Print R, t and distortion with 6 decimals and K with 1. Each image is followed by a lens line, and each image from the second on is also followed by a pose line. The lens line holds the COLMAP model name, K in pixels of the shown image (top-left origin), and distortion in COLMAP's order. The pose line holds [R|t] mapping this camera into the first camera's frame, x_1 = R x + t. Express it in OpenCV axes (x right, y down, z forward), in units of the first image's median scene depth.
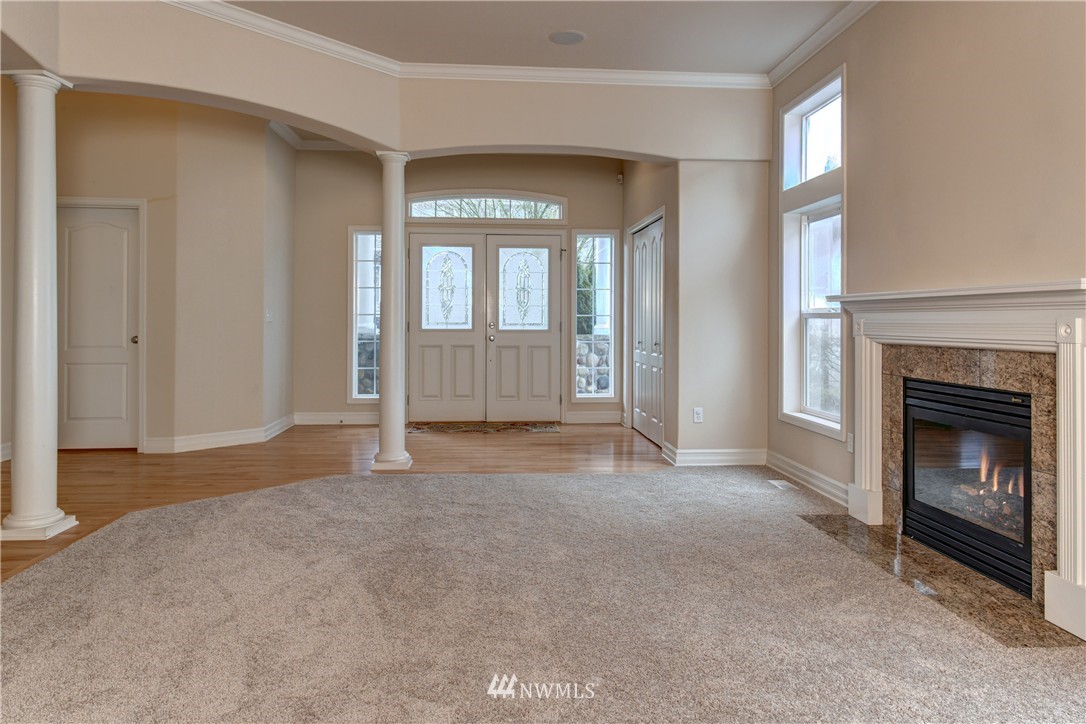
lens RADIAL K [[748.1, 0, 543.1], [0, 748.1, 359.8], [0, 0, 1]] dist [-0.007423, -0.001585]
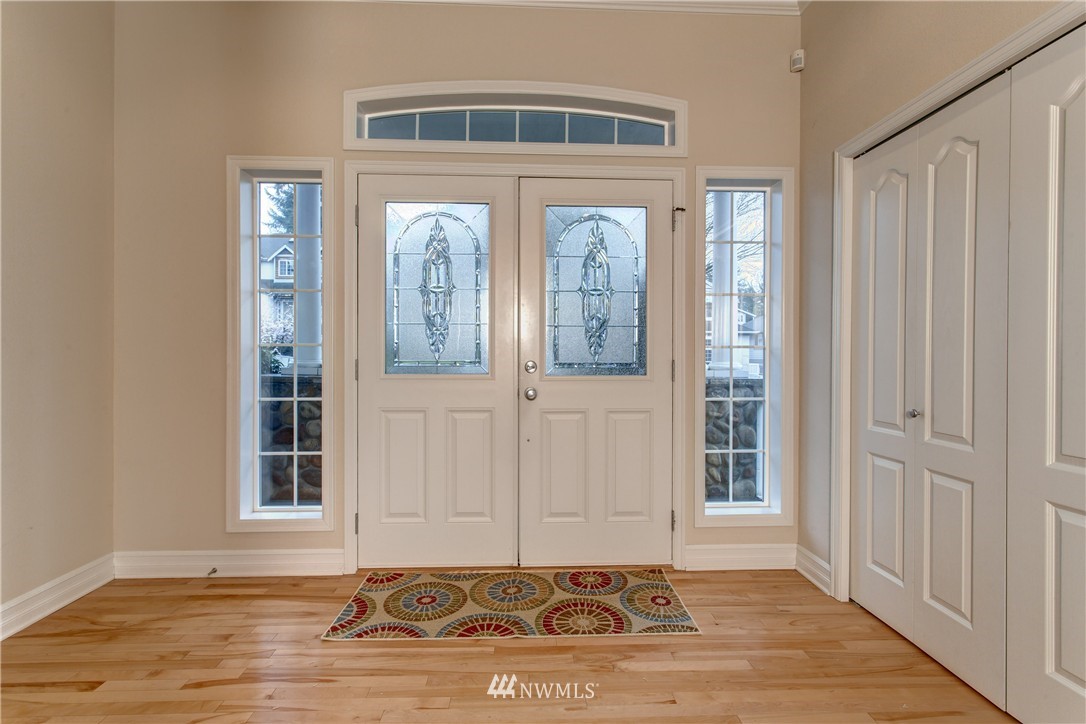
lens RADIAL K [[562.5, 0, 544.1], [0, 562.5, 362.8], [0, 0, 1]] dist [-0.001659, -0.000853]
pose [[0.999482, -0.002116, -0.032098, -0.048276], [0.000616, 0.998911, -0.046655, -0.031986], [0.032162, 0.046611, 0.998395, 0.641410]]
